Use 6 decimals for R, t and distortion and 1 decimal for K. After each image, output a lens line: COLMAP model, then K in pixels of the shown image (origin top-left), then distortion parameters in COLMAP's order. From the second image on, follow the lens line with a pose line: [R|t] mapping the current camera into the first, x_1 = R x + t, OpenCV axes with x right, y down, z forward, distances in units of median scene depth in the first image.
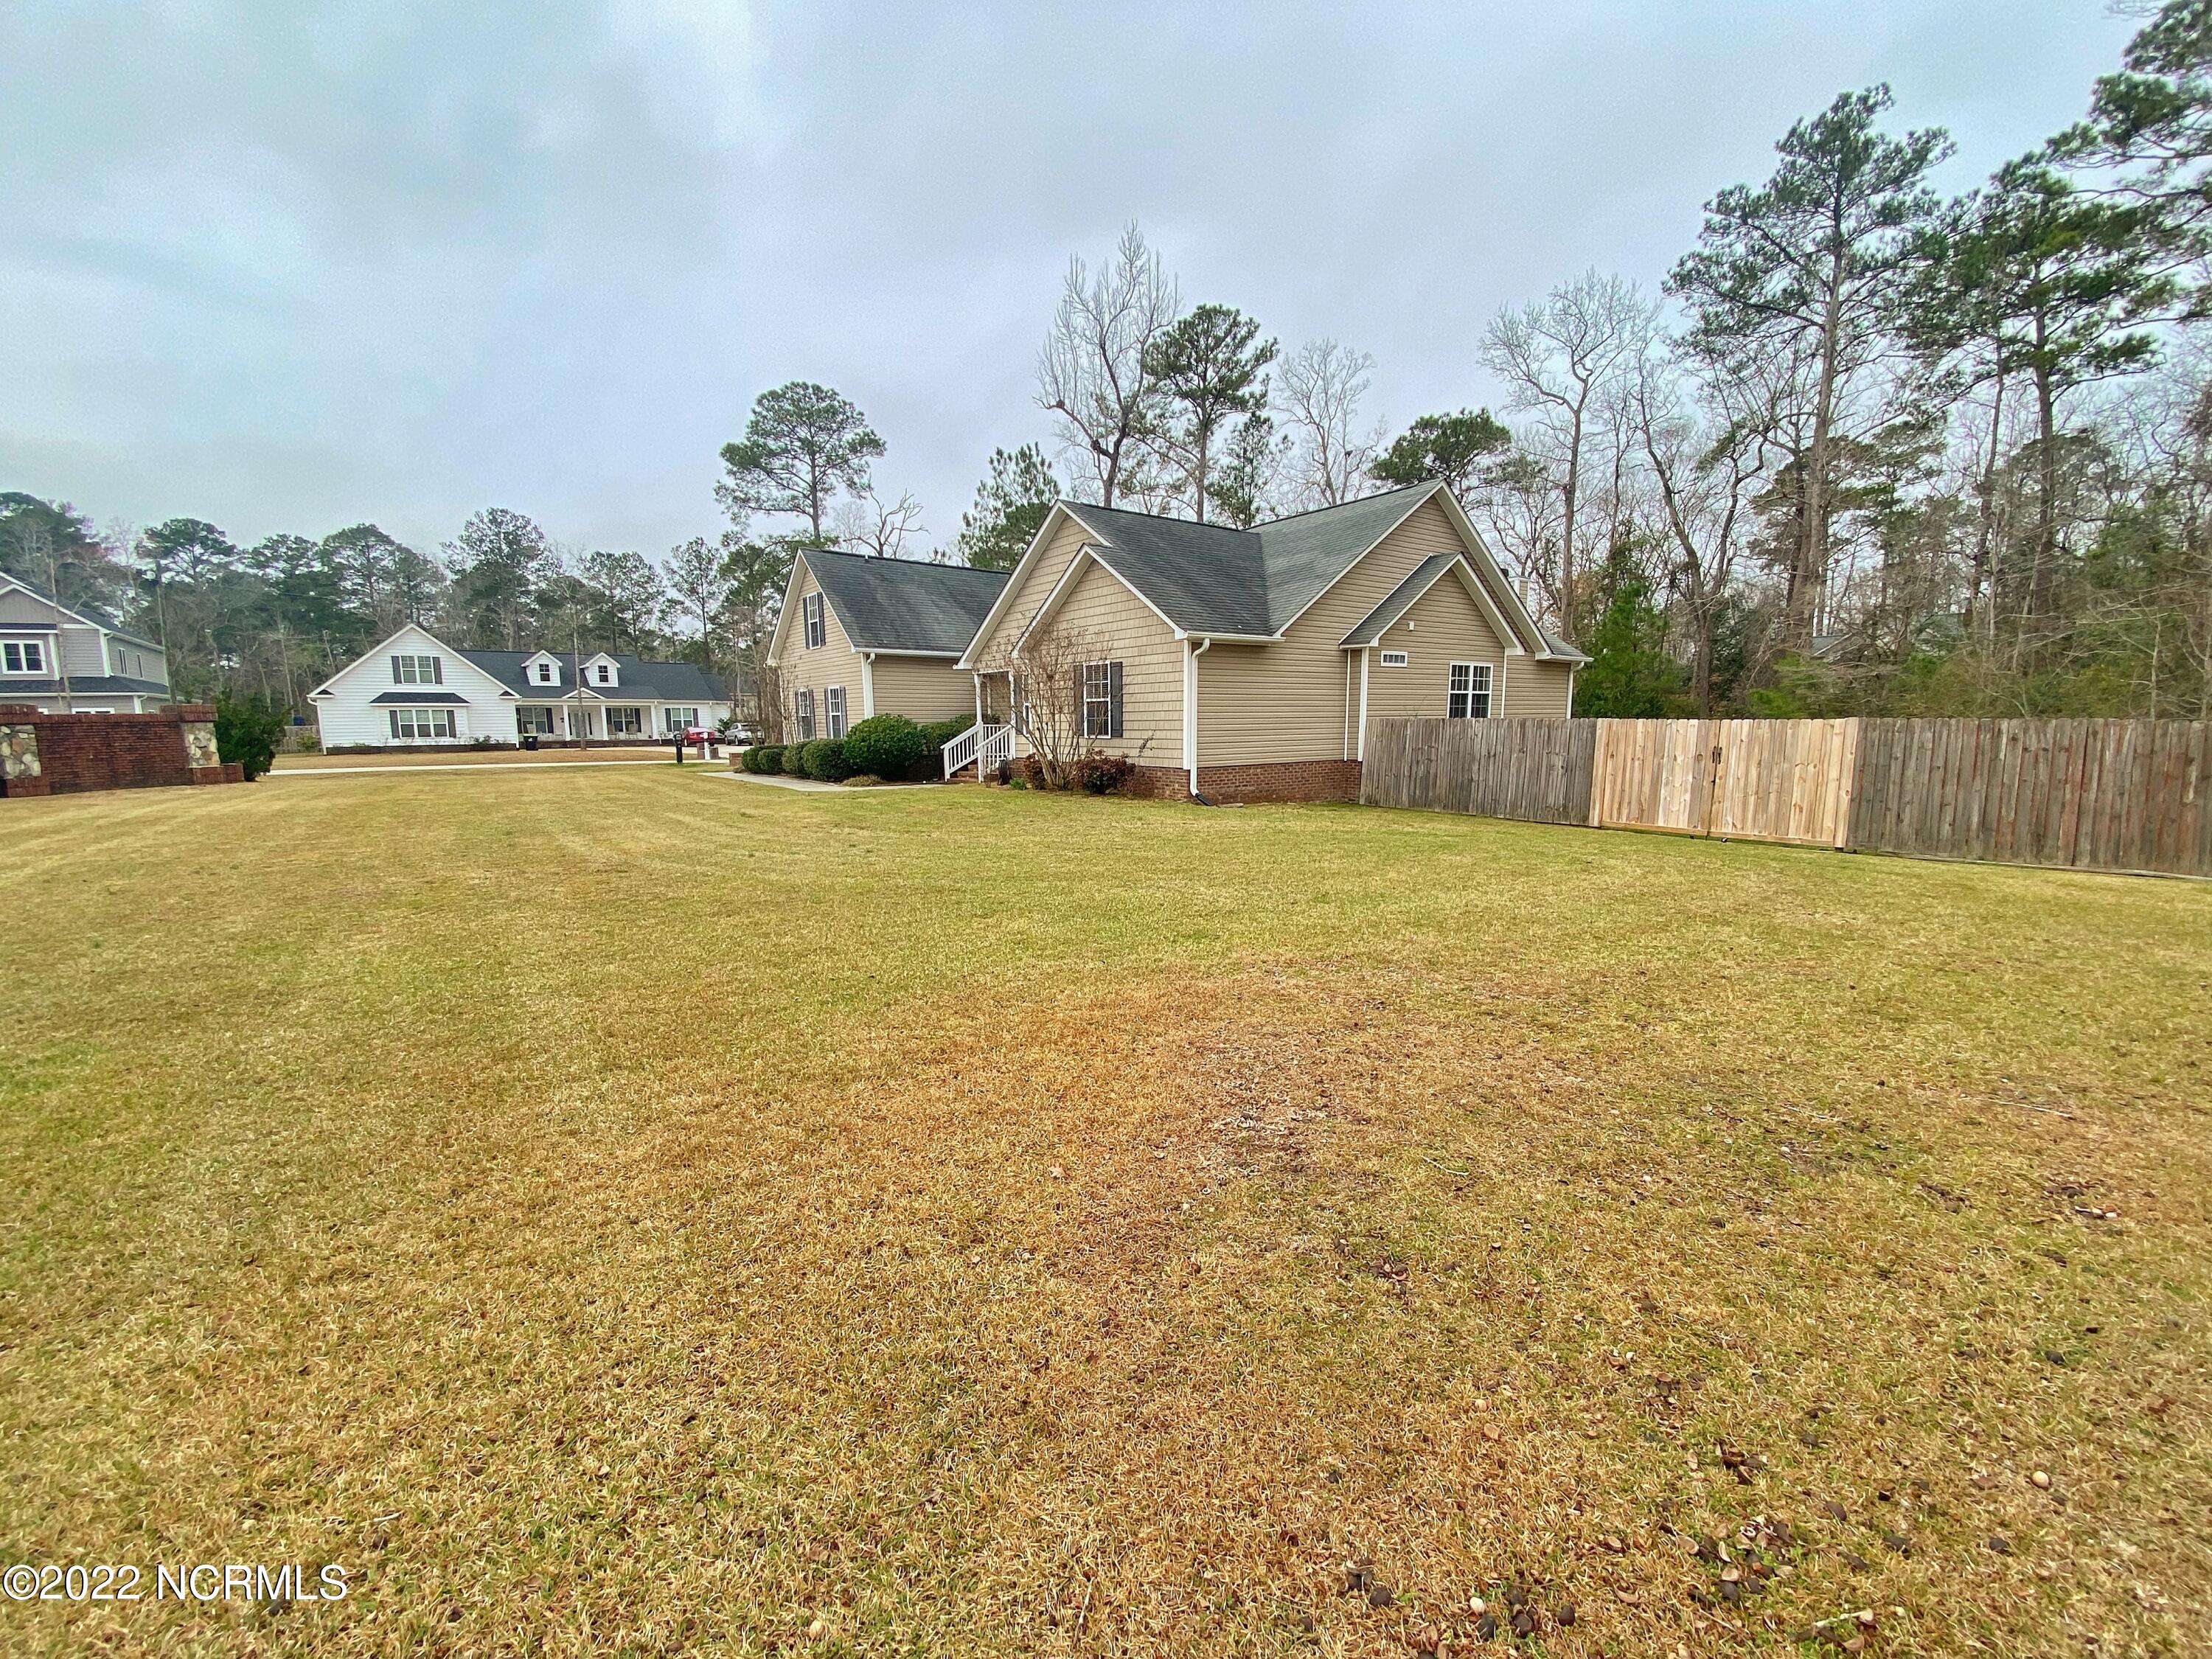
lens RADIAL K [[885.8, 0, 1109.5], [0, 885.8, 842.5], [0, 0, 1]] dist [0.019262, -0.003003]
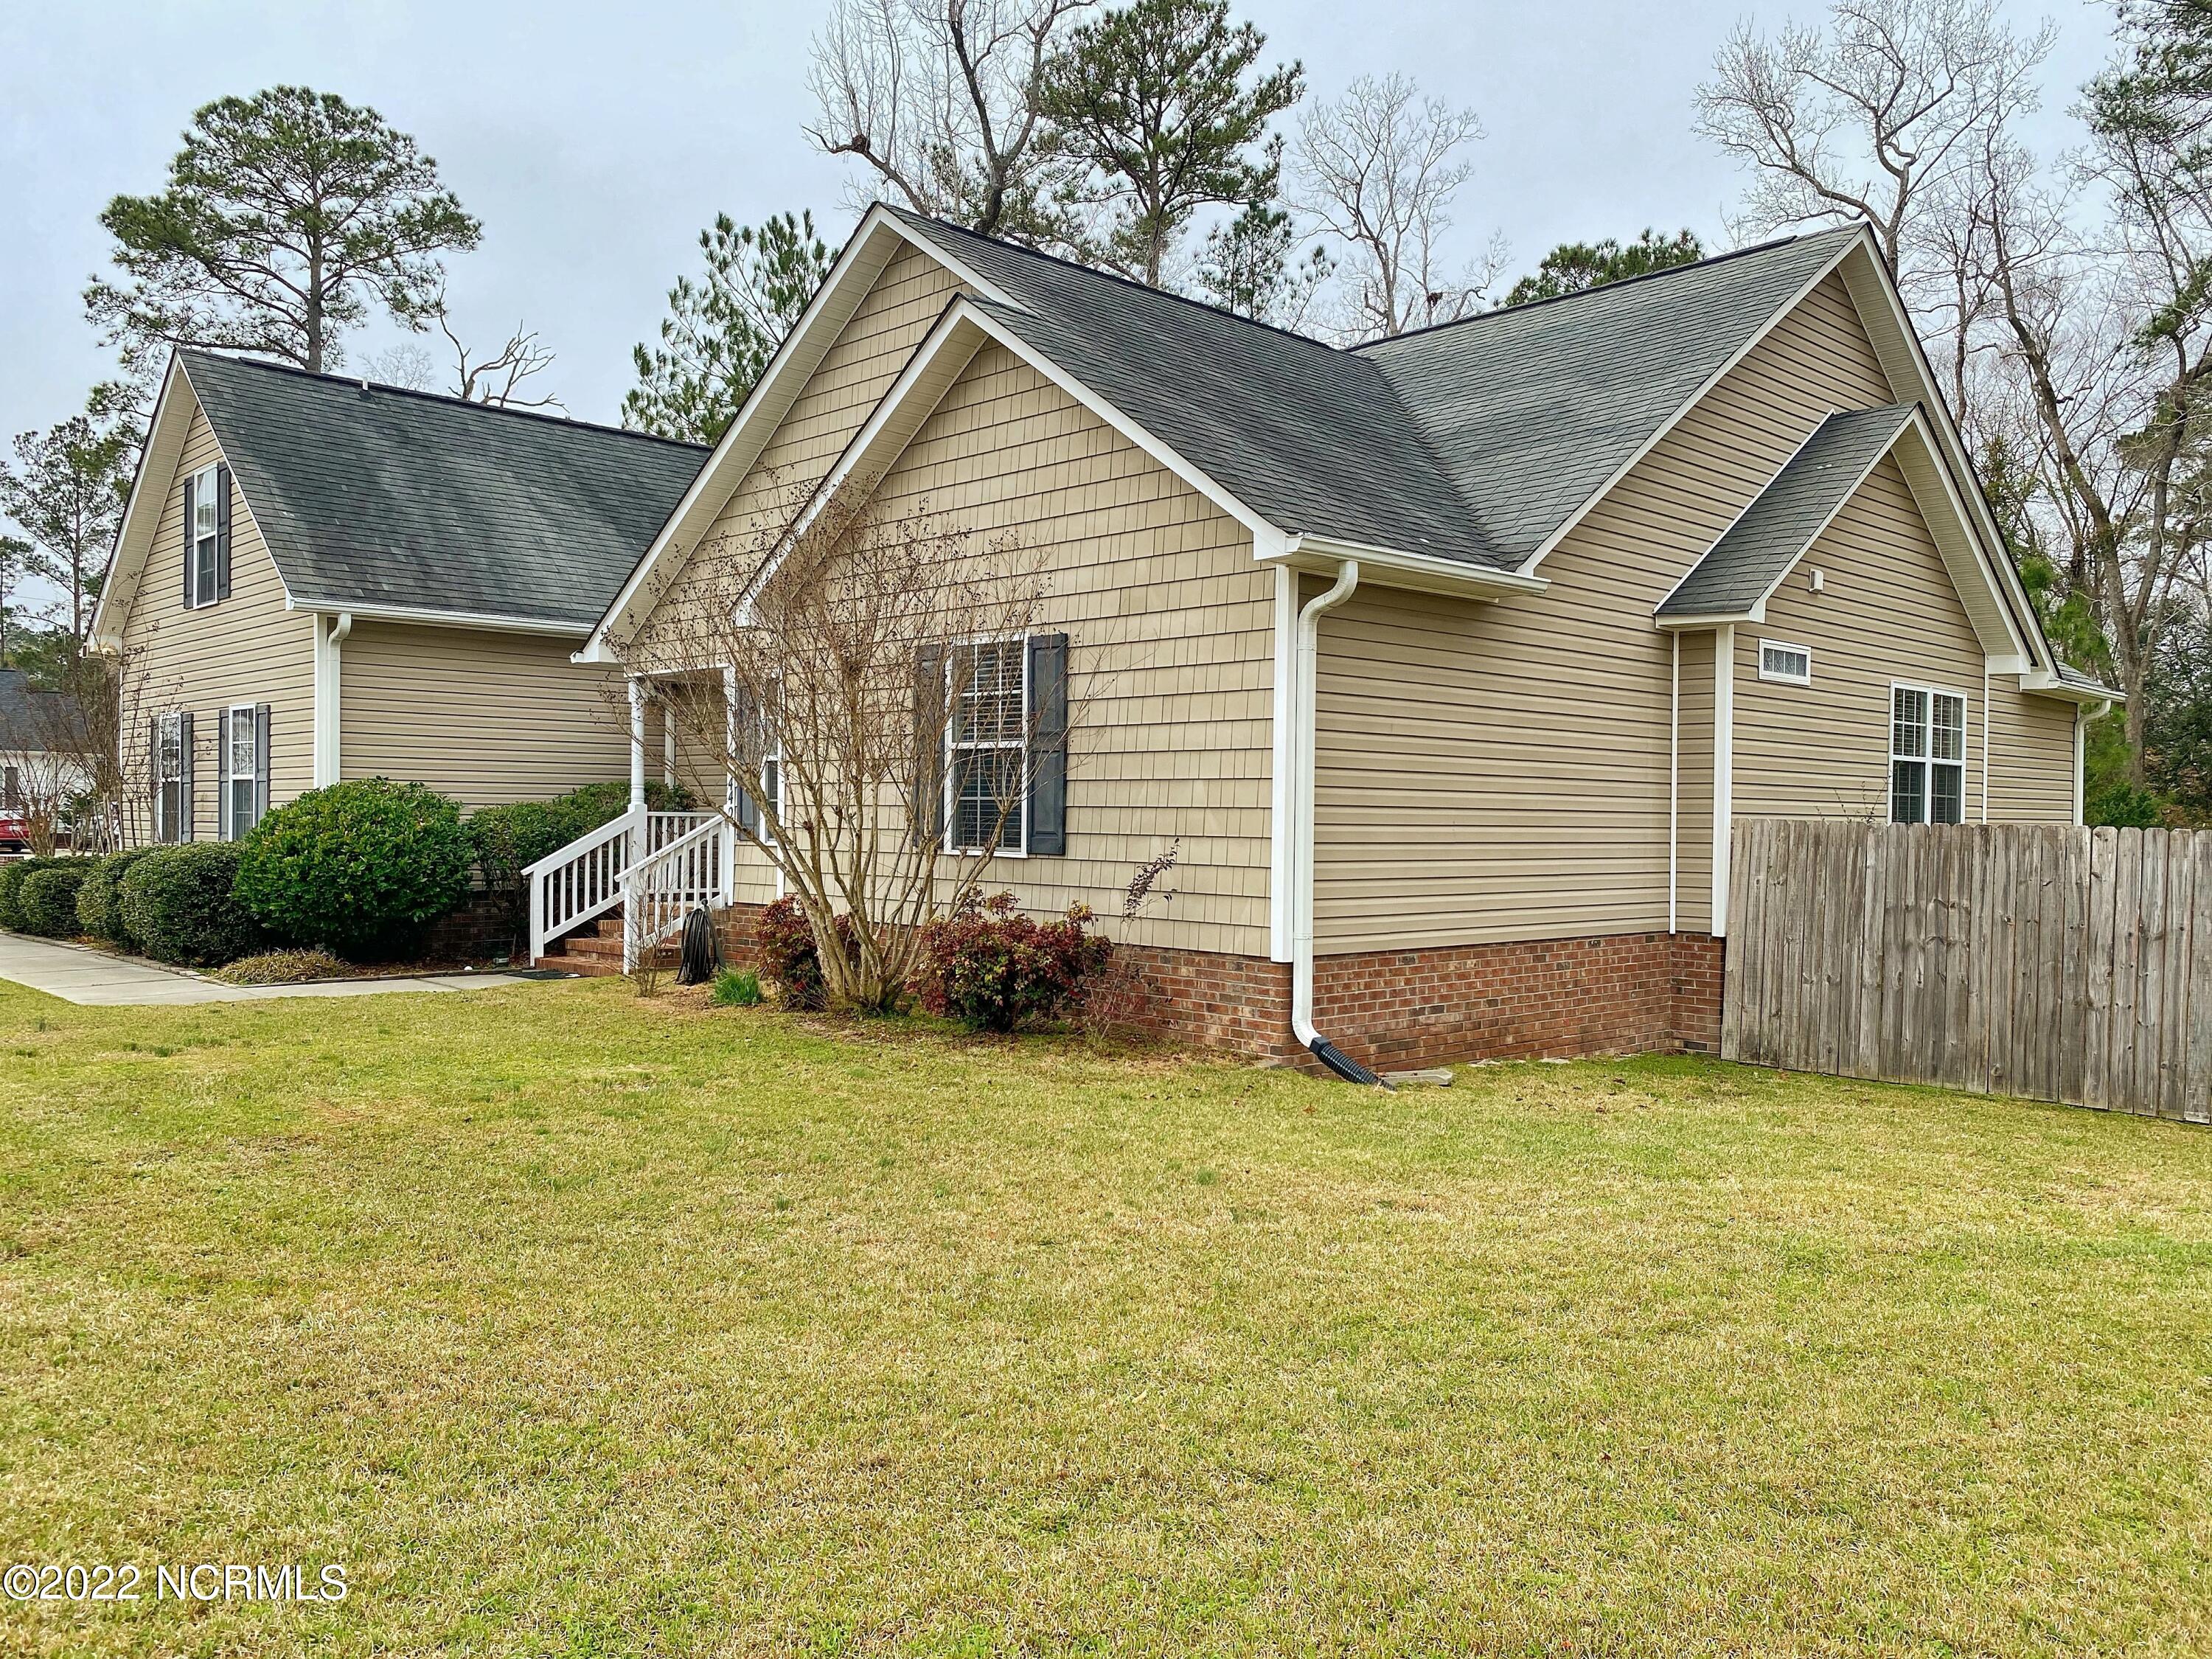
lens RADIAL K [[1691.6, 0, 1113.7], [0, 1691.6, 795.1], [0, 0, 1]] dist [0.044354, -0.013547]
pose [[0.993265, 0.024556, 0.113236, -0.027048], [-0.007411, 0.988747, -0.149413, -0.032496], [-0.115631, 0.147567, 0.982269, 0.256264]]
